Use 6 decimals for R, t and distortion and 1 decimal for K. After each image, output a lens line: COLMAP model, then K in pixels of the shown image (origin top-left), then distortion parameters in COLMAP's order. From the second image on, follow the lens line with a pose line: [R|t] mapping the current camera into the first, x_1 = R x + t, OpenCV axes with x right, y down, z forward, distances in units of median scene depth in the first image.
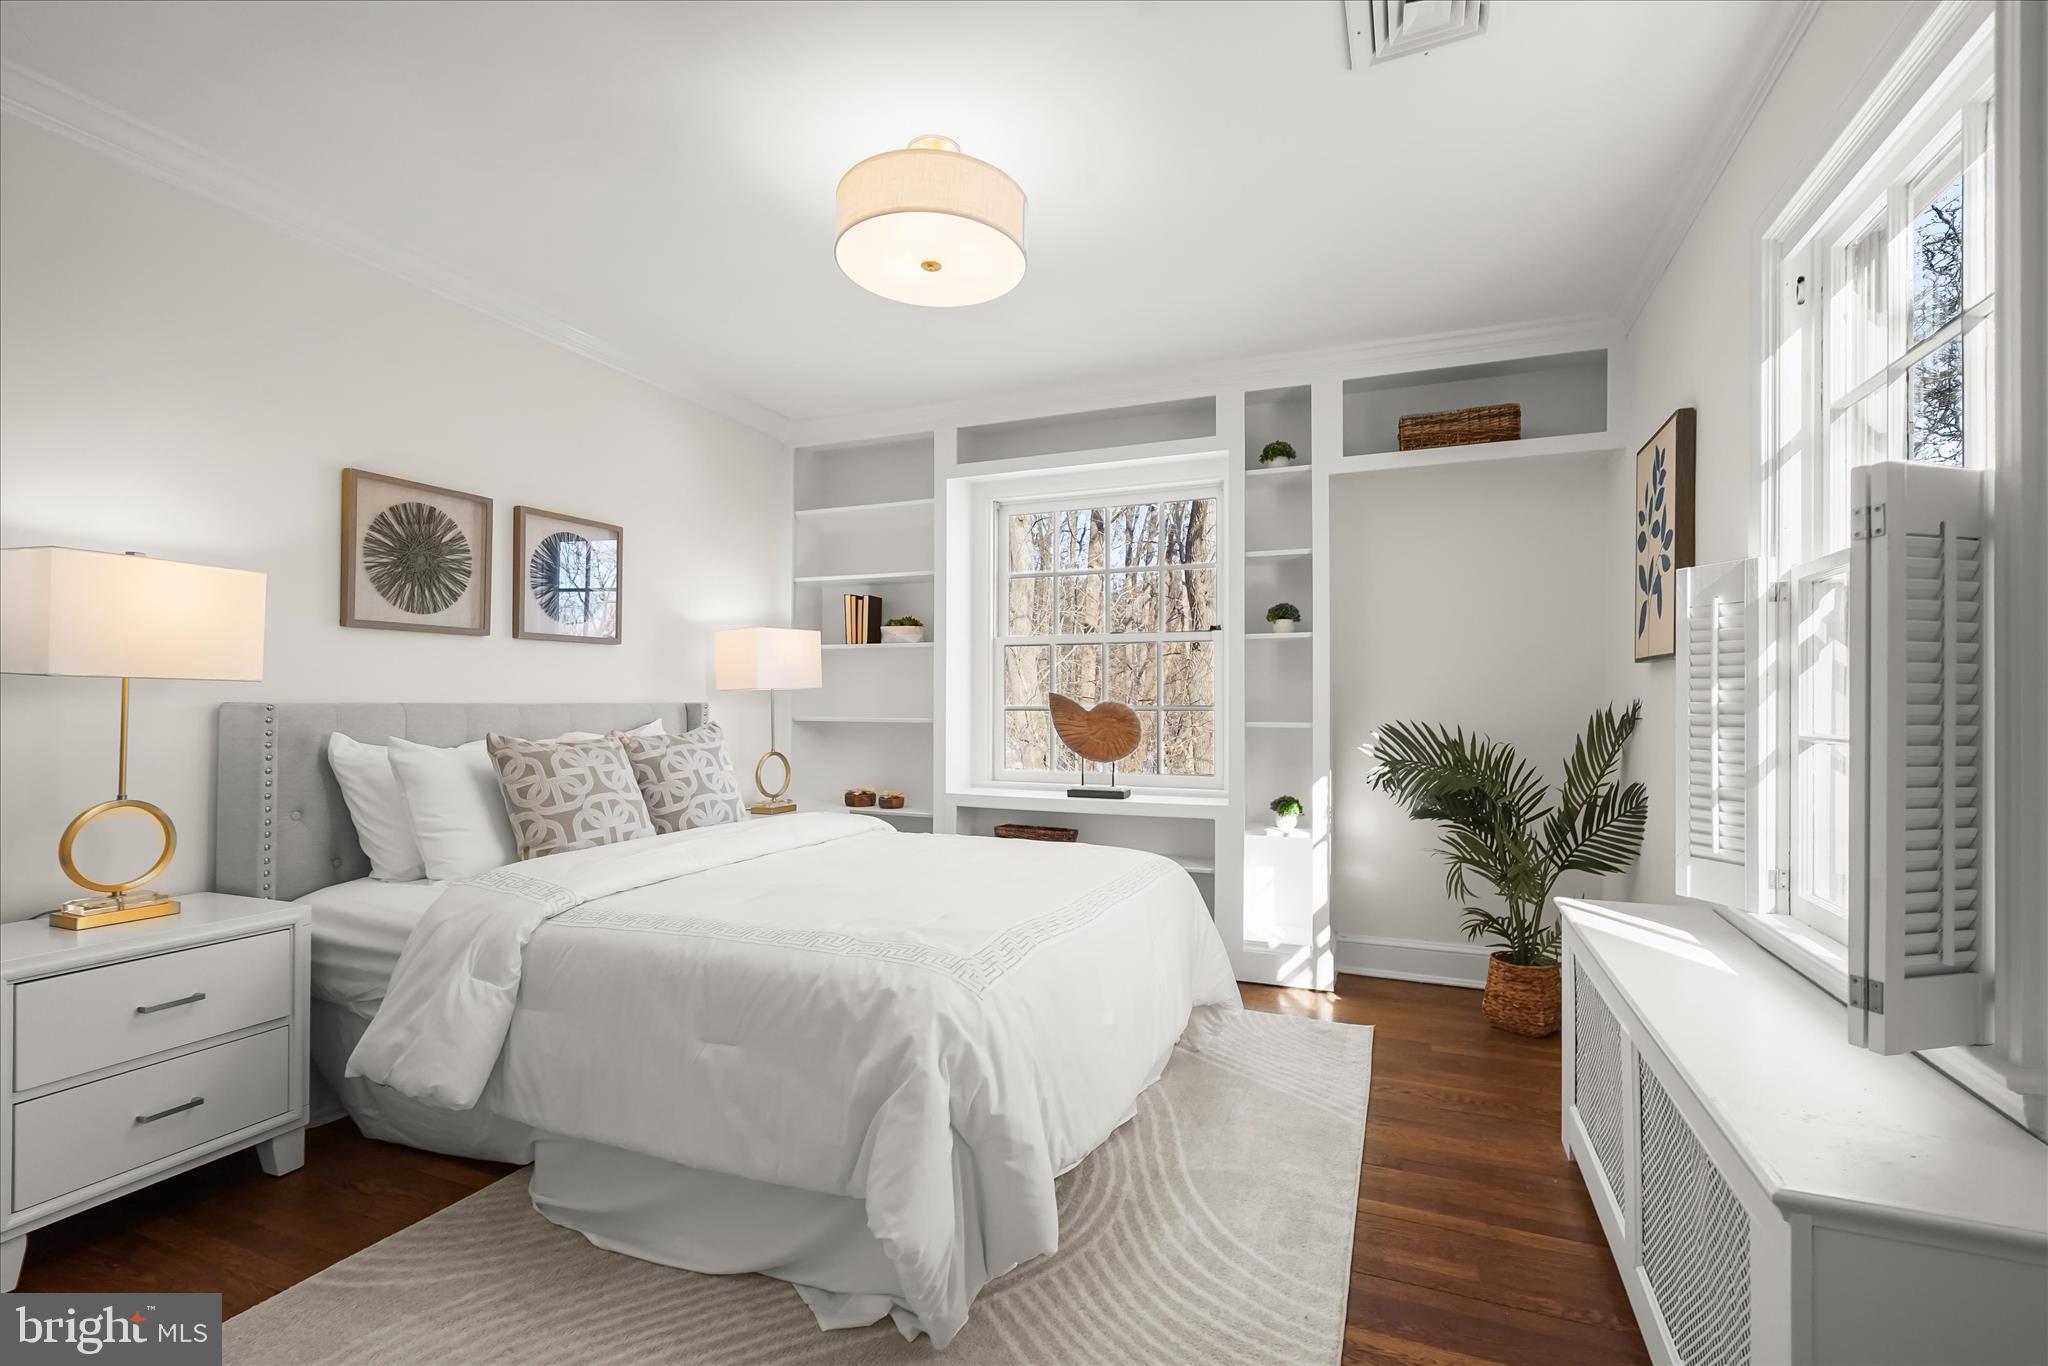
lens RADIAL K [[943.9, 0, 1030.6], [0, 943.9, 690.6], [0, 0, 1]] dist [-0.001953, 0.000296]
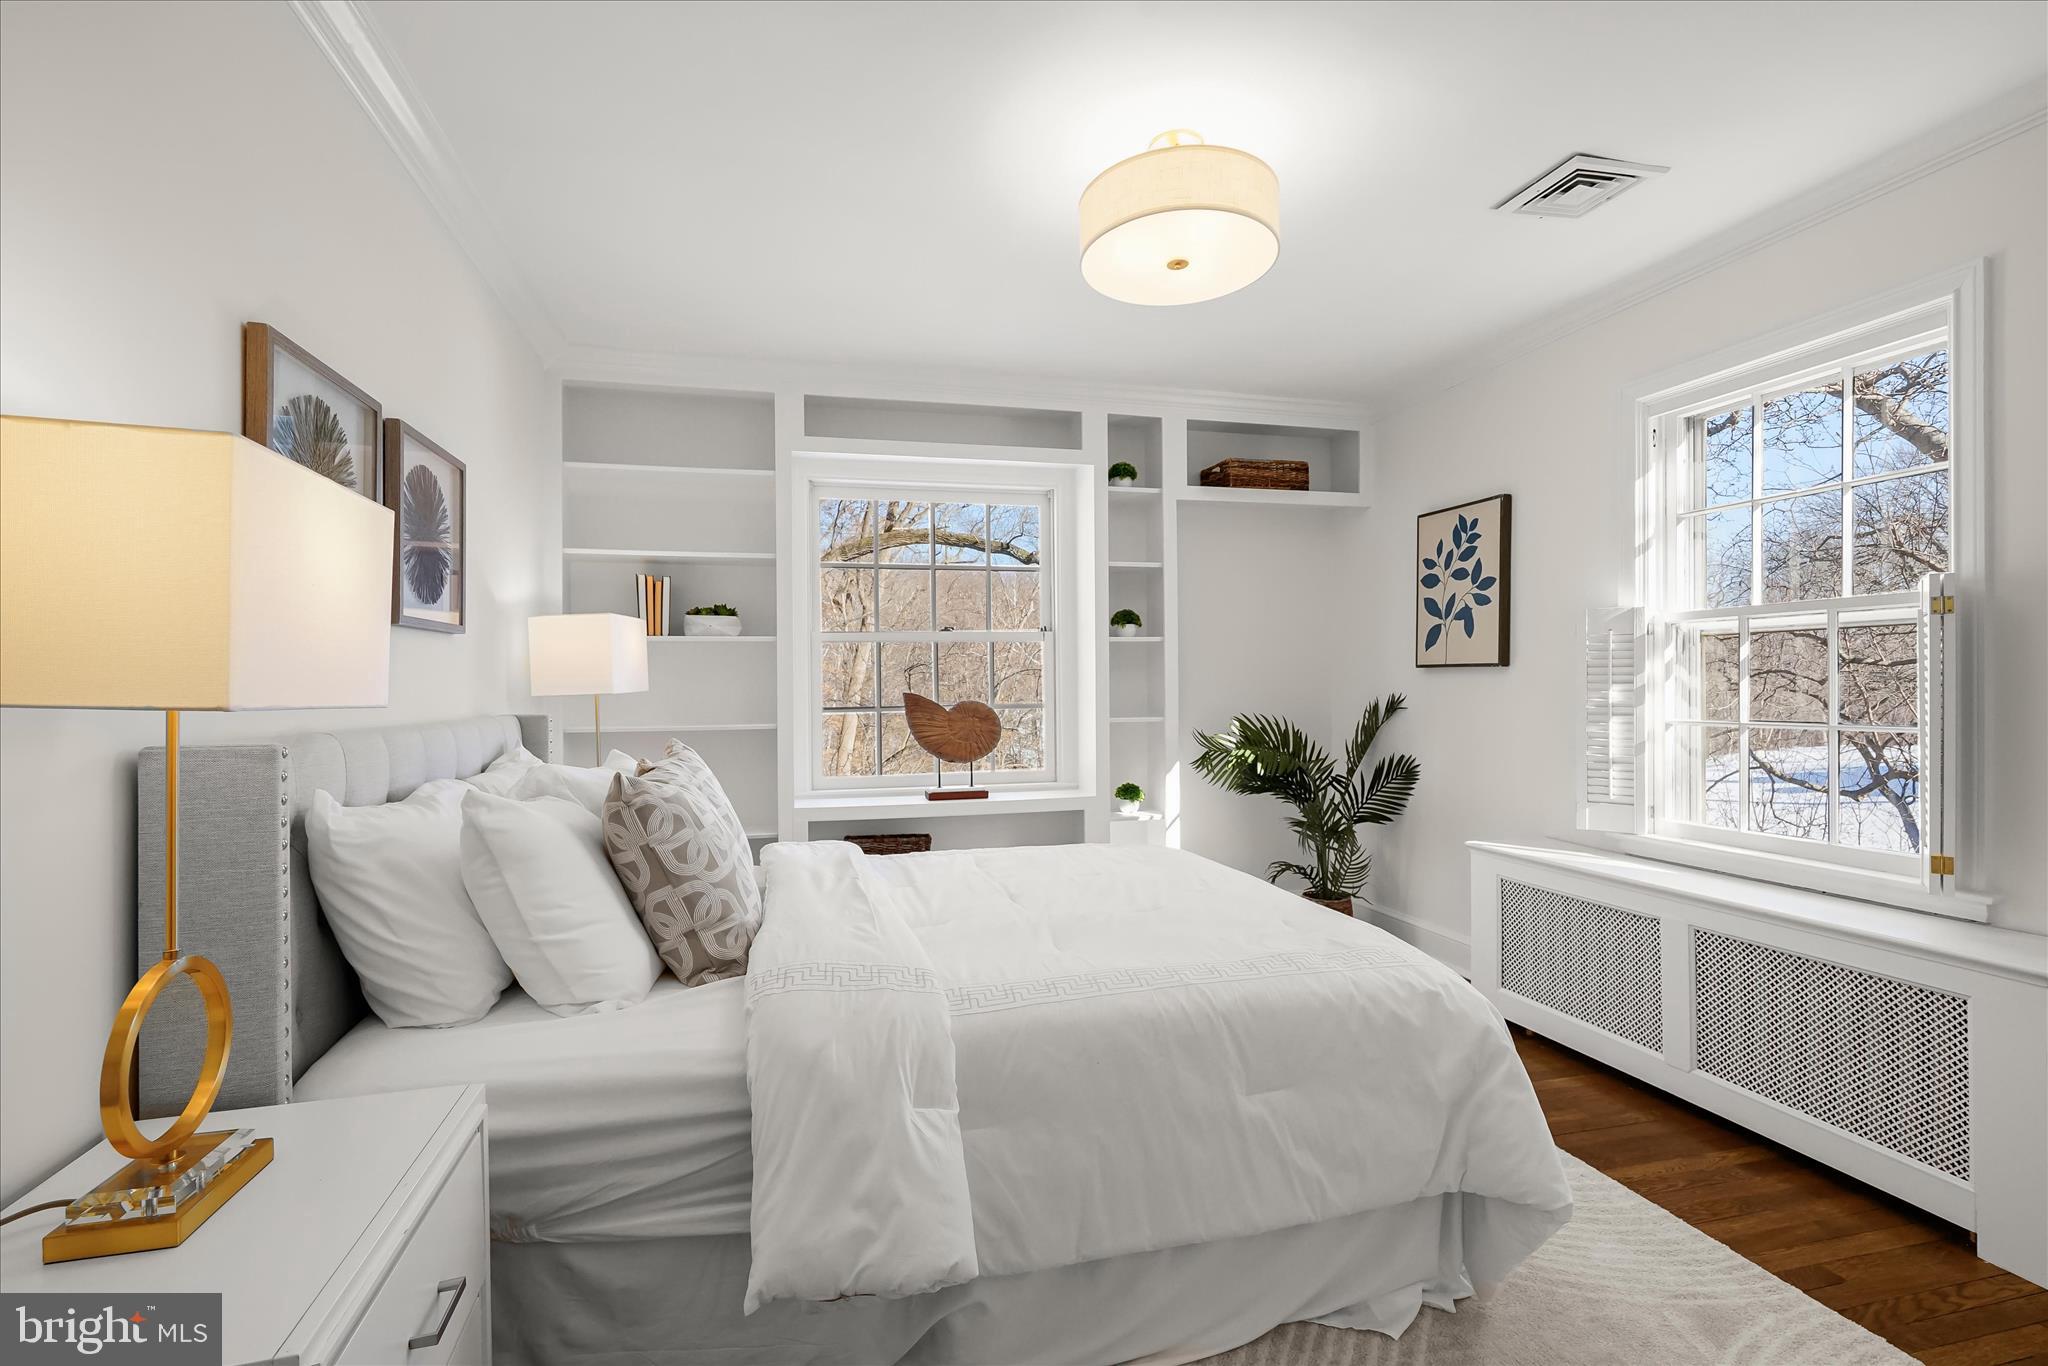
lens RADIAL K [[943.9, 0, 1026.3], [0, 943.9, 678.7], [0, 0, 1]] dist [-0.001953, 0.000296]
pose [[0.797562, -0.005574, 0.603212, -0.515534], [0.004422, 0.999984, 0.003394, -0.016465], [-0.603221, -0.000039, 0.797574, 0.195550]]
